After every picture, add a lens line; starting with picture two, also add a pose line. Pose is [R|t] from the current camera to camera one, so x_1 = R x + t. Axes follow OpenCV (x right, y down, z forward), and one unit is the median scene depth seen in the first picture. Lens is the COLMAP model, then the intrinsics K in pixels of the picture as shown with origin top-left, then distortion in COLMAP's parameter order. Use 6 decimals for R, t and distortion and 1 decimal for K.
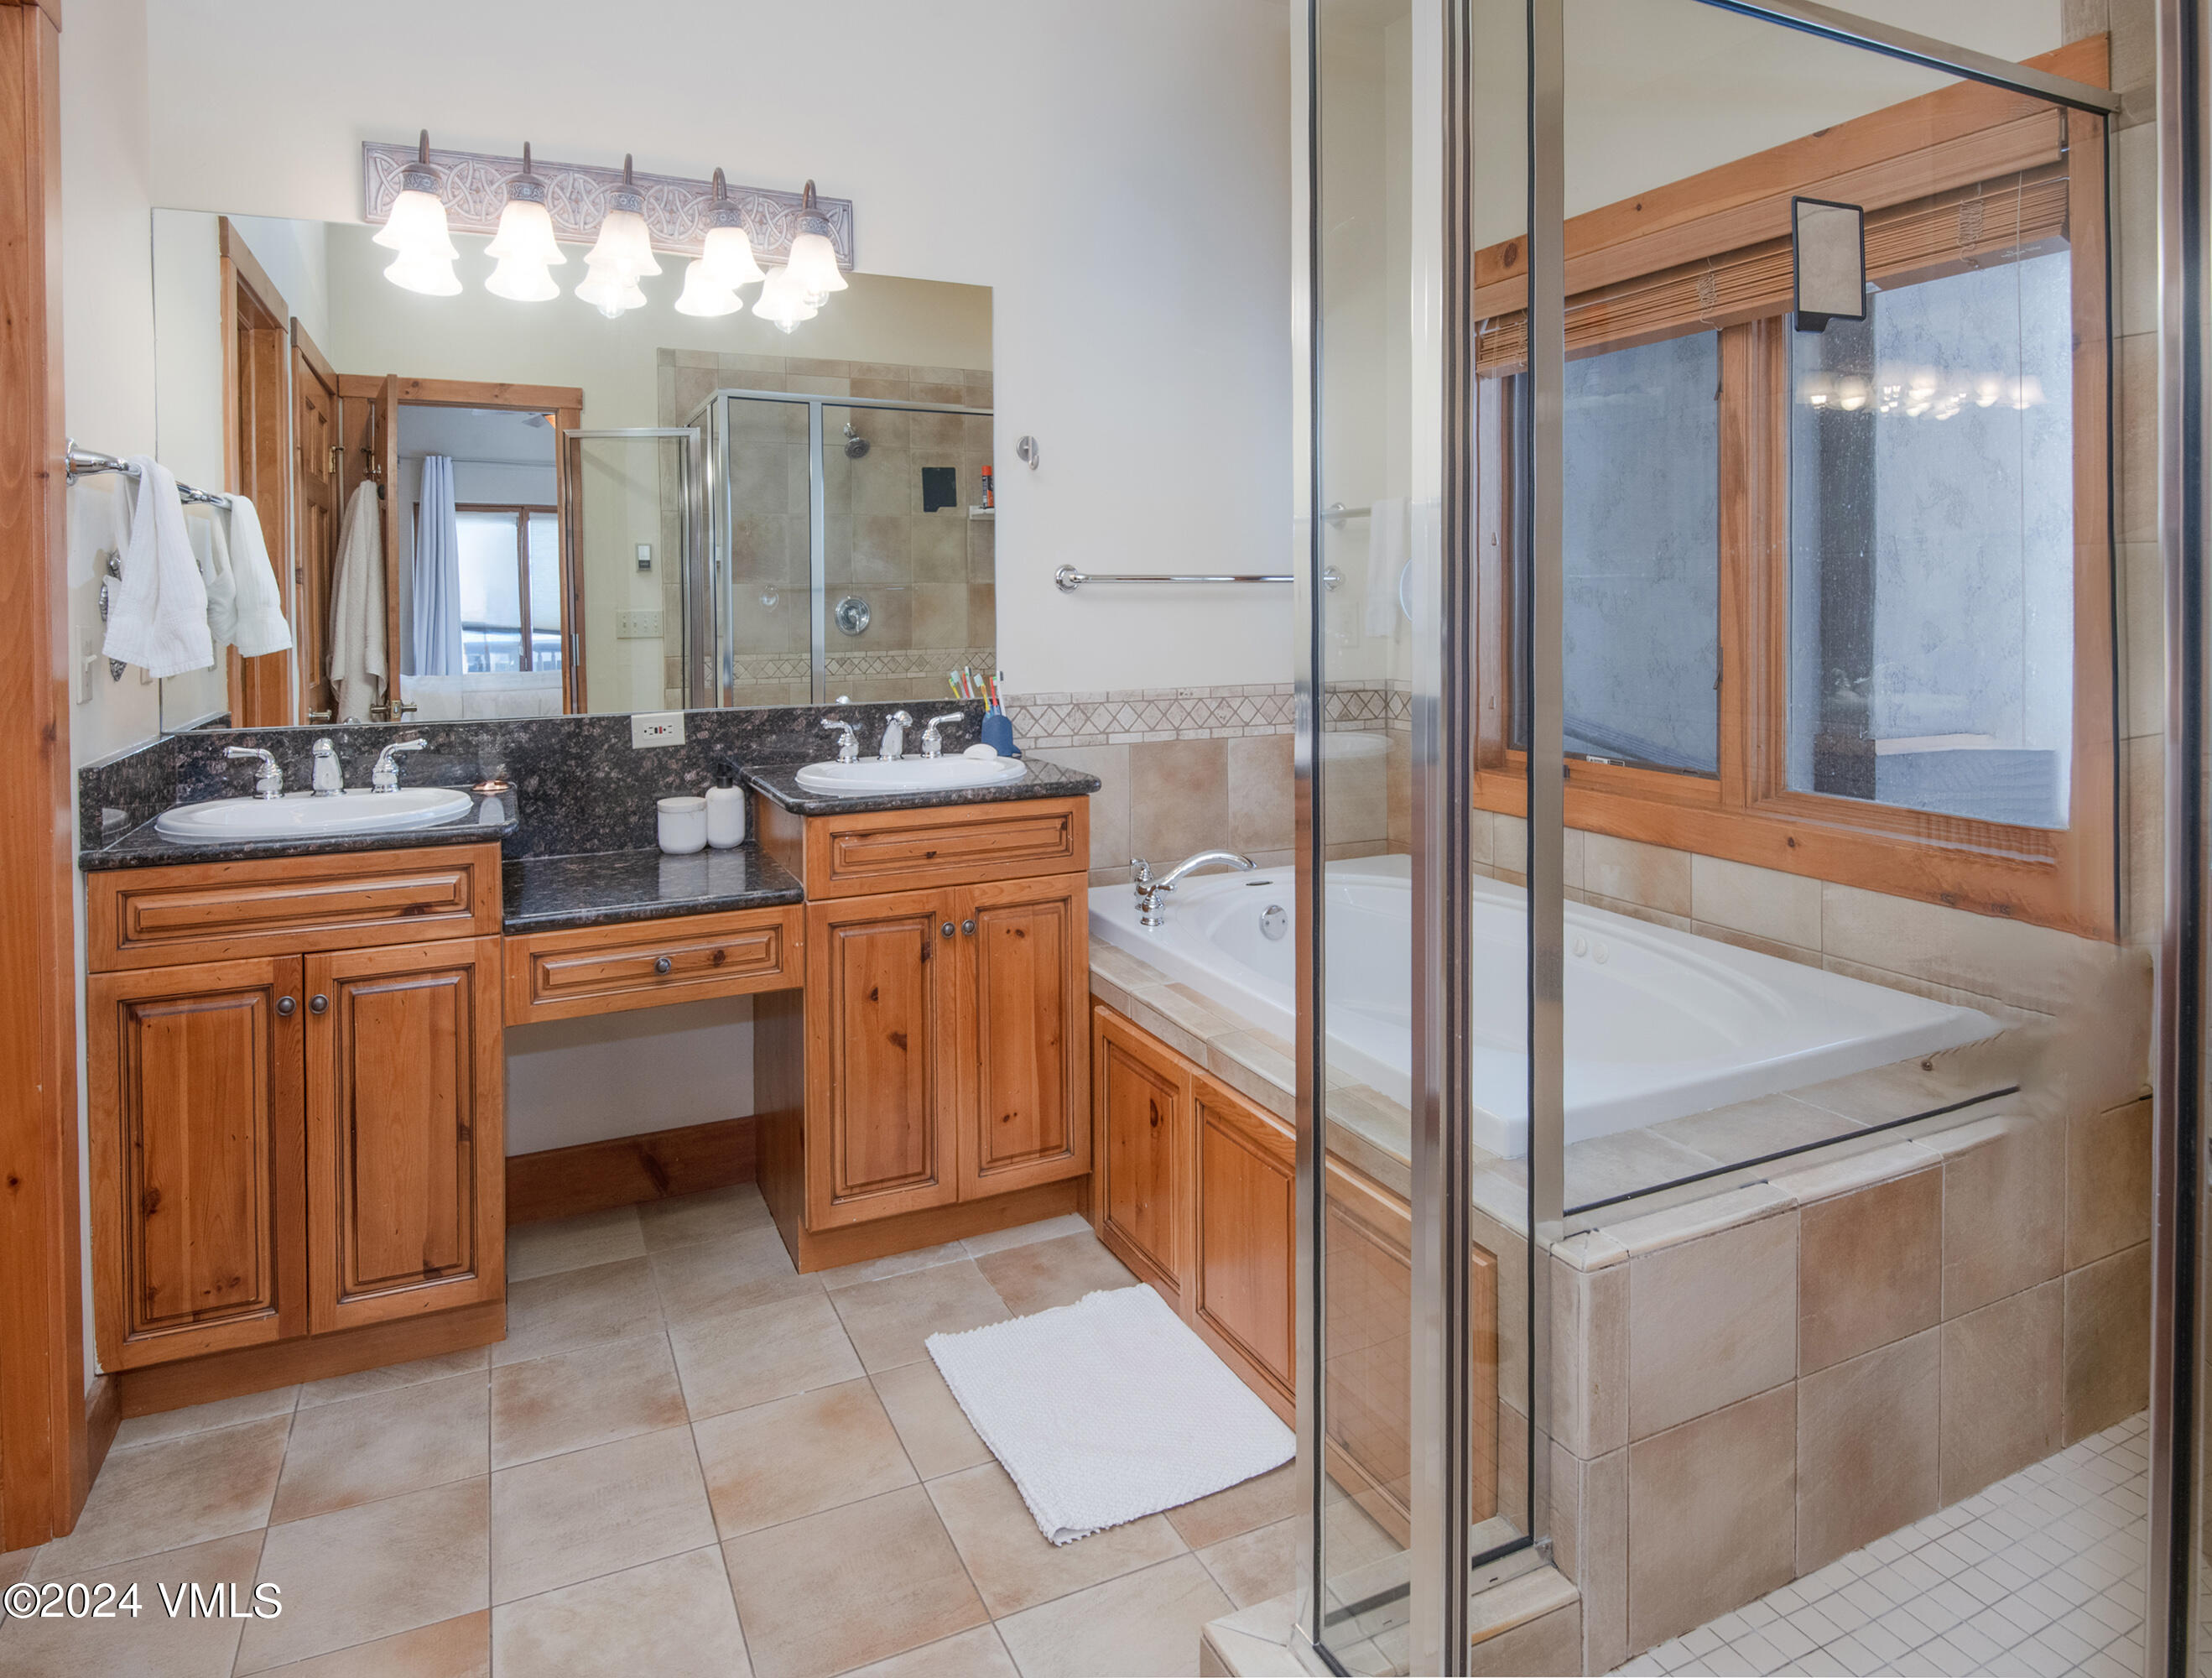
lens RADIAL K [[1268.4, 0, 1106.0], [0, 1268.4, 839.0], [0, 0, 1]] dist [0.055321, -0.000546]
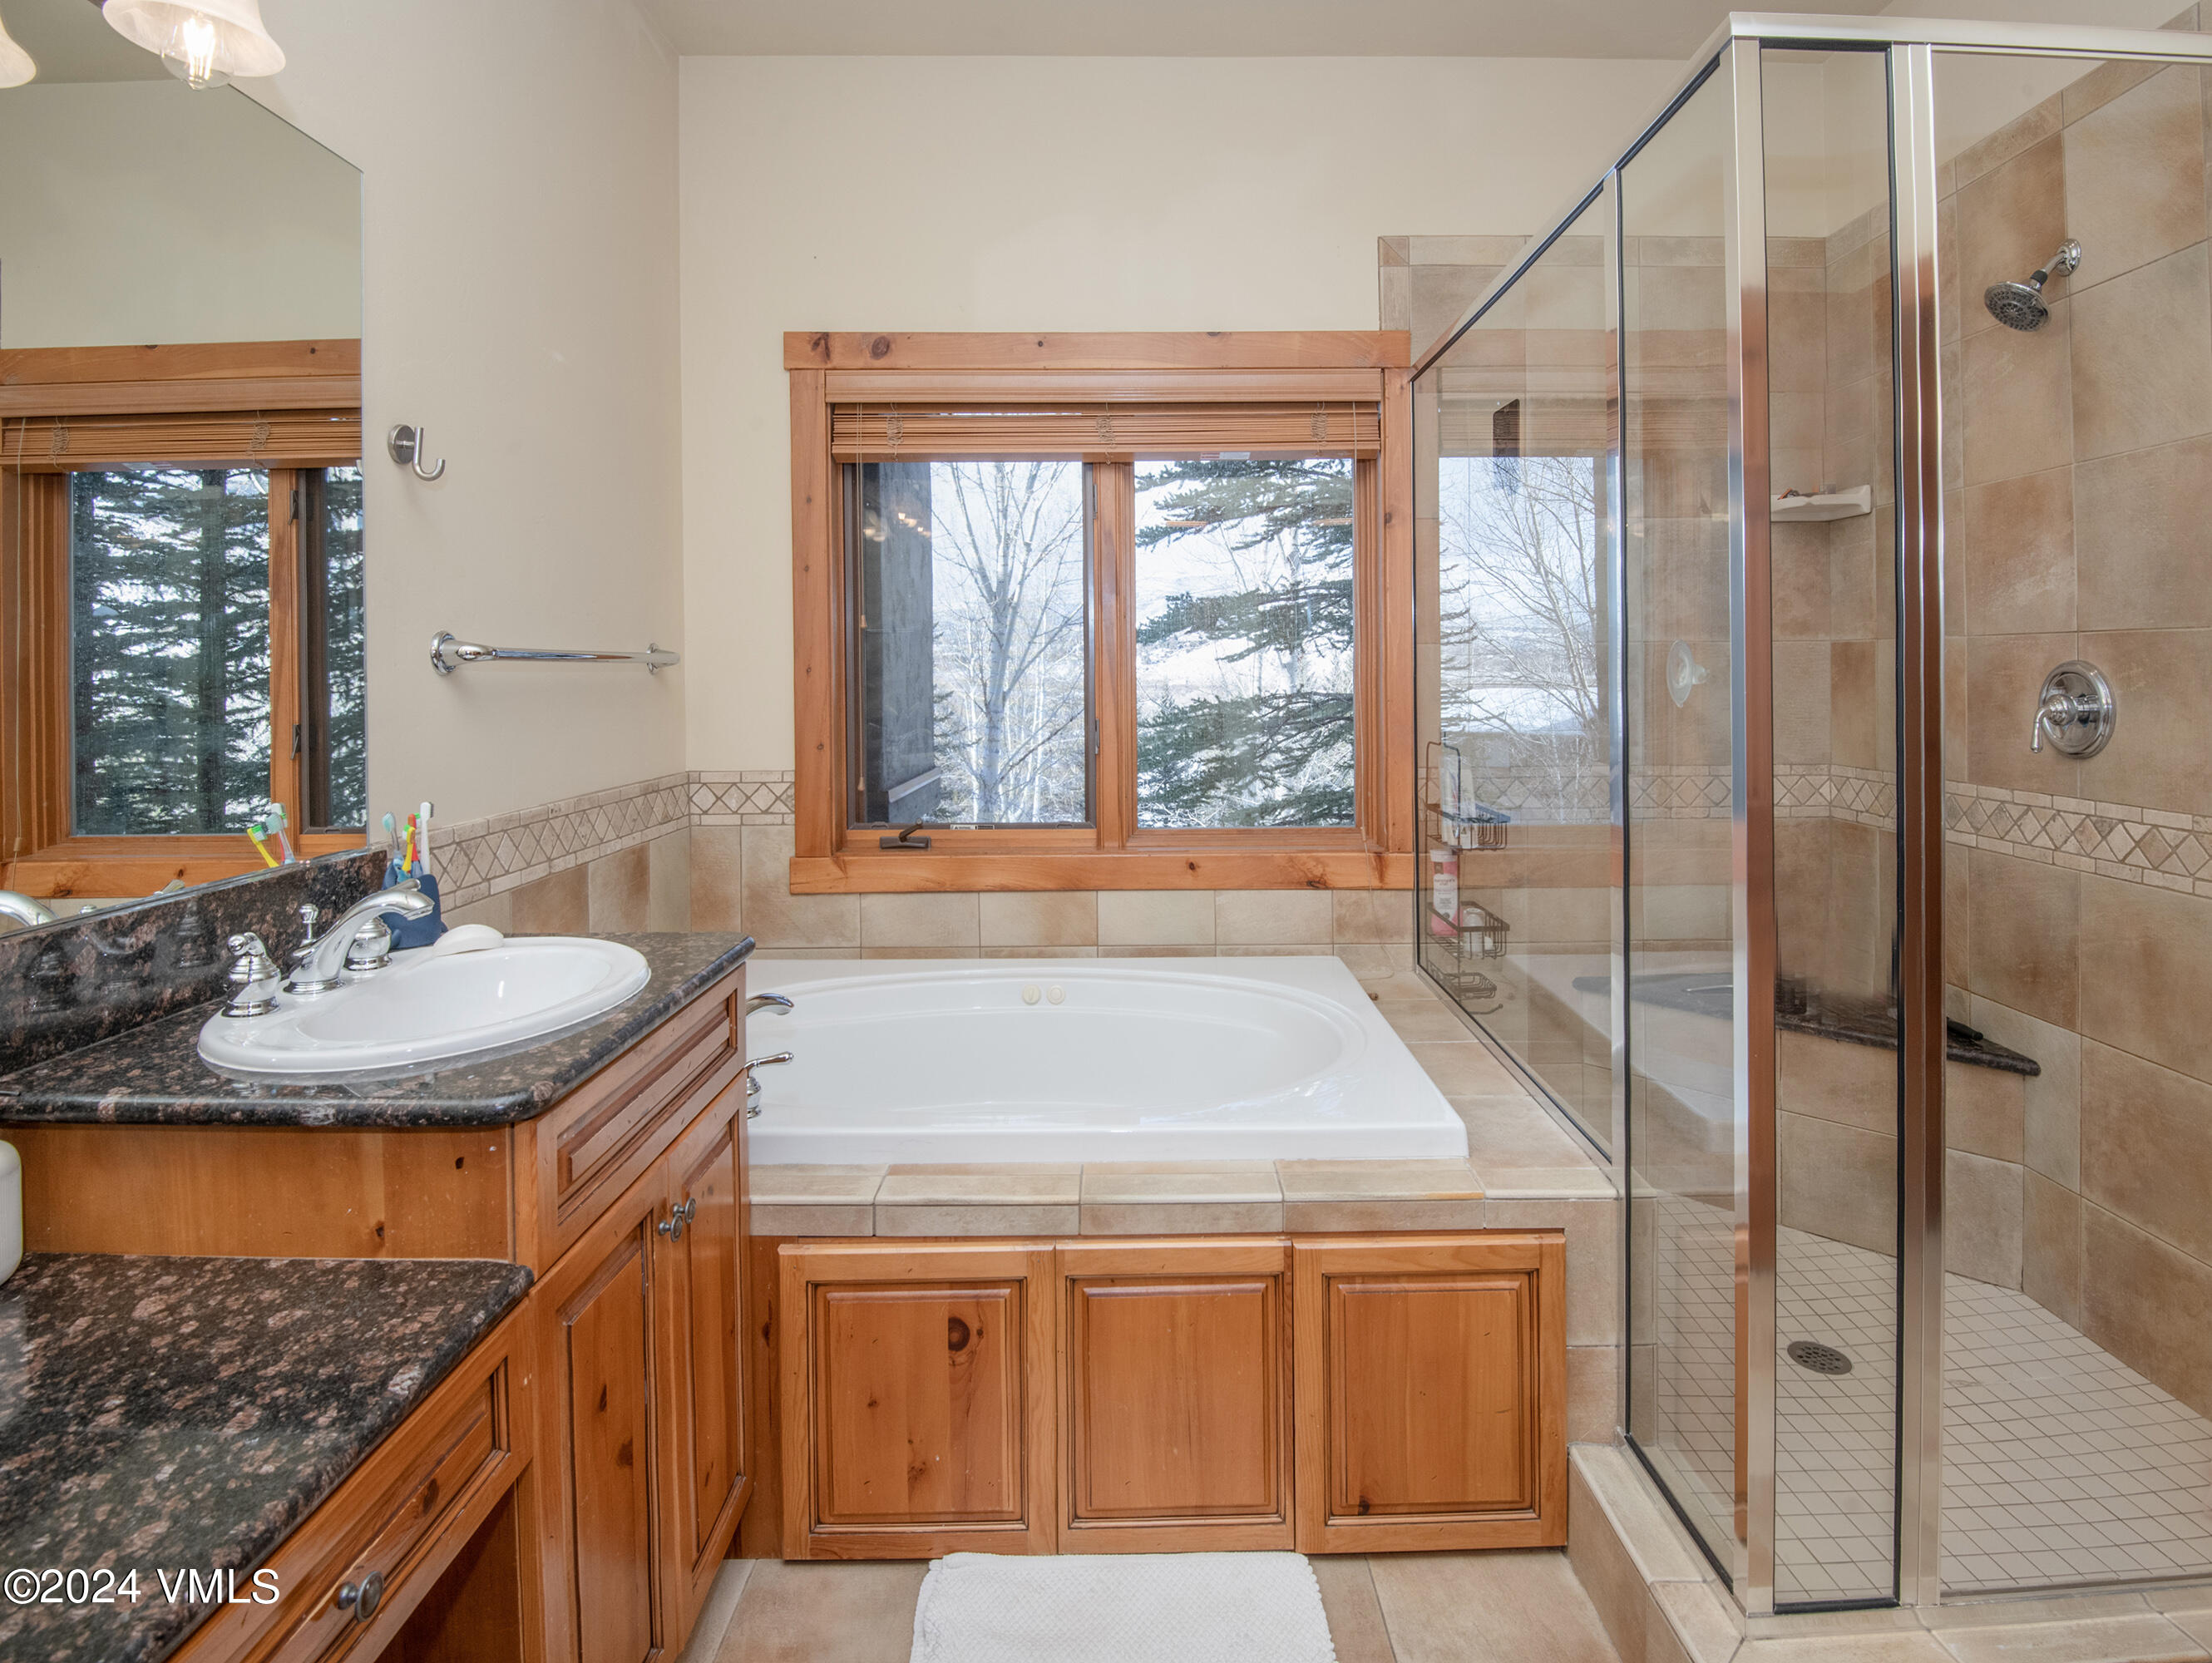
lens RADIAL K [[1074.1, 0, 1106.0], [0, 1074.1, 831.5], [0, 0, 1]] dist [0.002039, 0.000014]
pose [[0.453761, -0.125434, 0.882251, -0.400163], [0.179151, 0.982671, 0.047570, -0.086680], [-0.872930, 0.136471, 0.468369, 0.496647]]
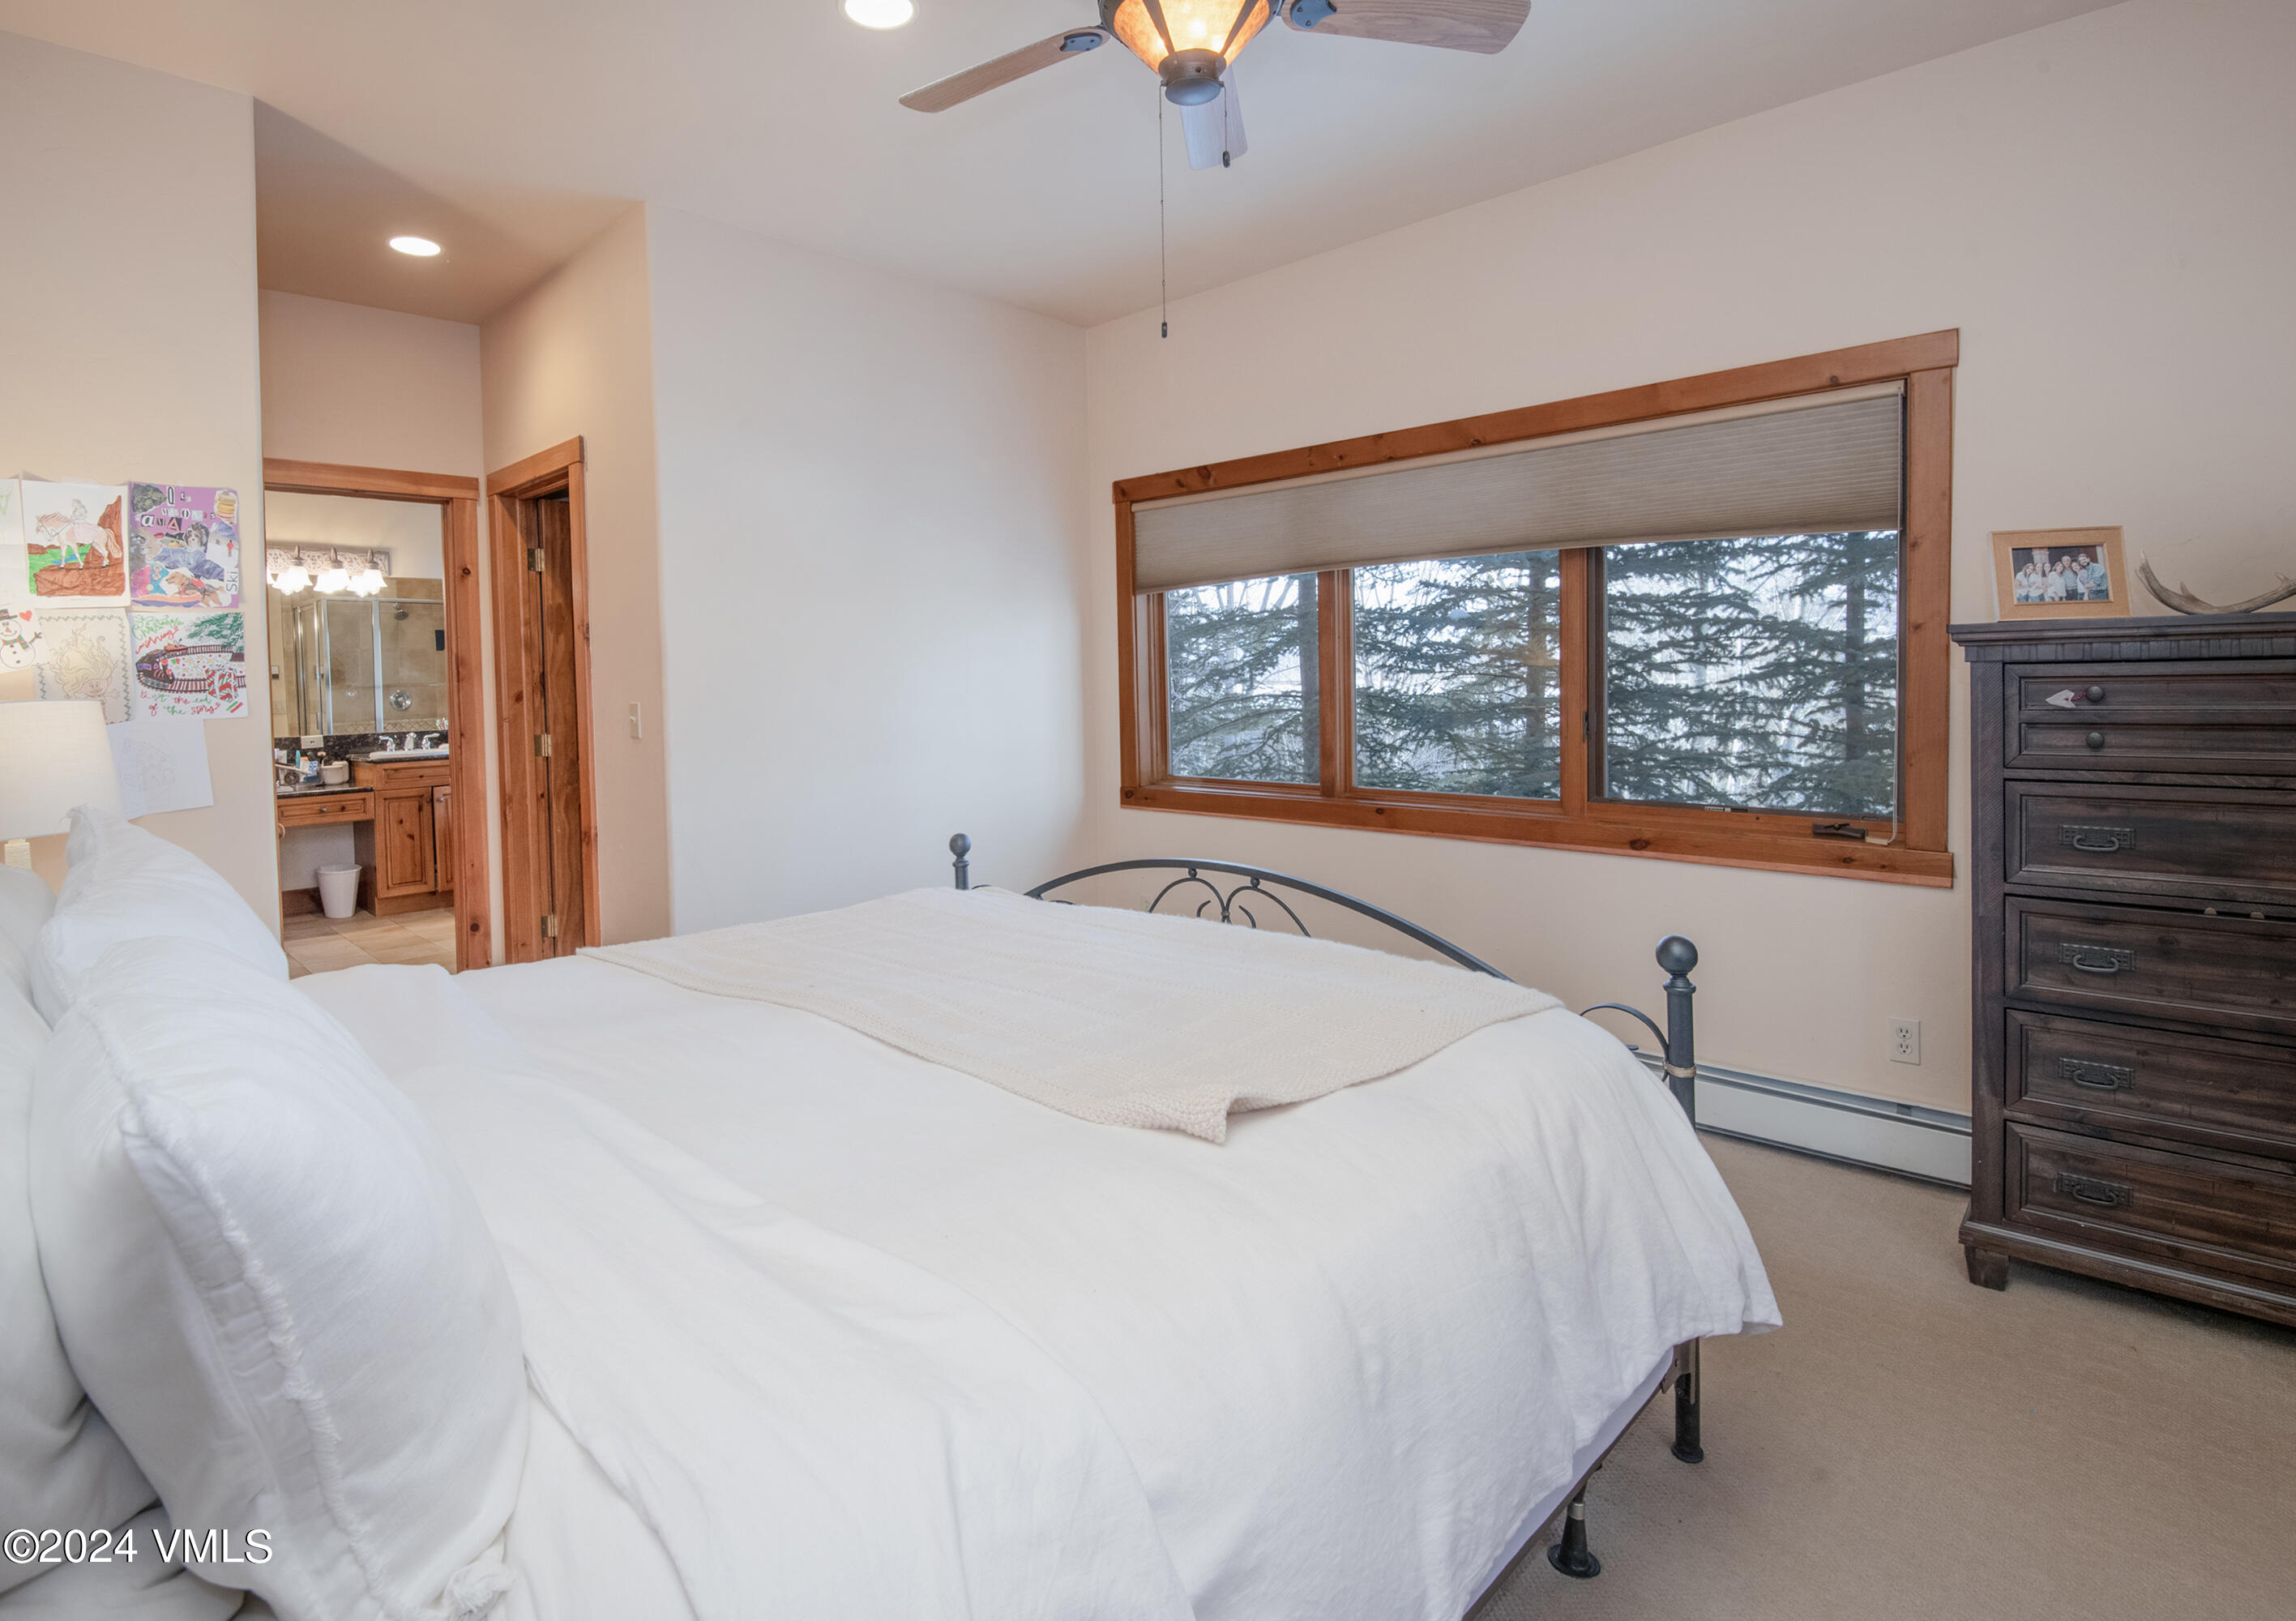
lens RADIAL K [[1163.8, 0, 1148.0], [0, 1163.8, 810.5], [0, 0, 1]] dist [0.000211, -0.000012]
pose [[0.935837, -0.041448, 0.349989, 0.454033], [0.068670, 0.995472, -0.065727, 0.351151], [-0.345680, 0.085544, 0.934445, -1.955321]]
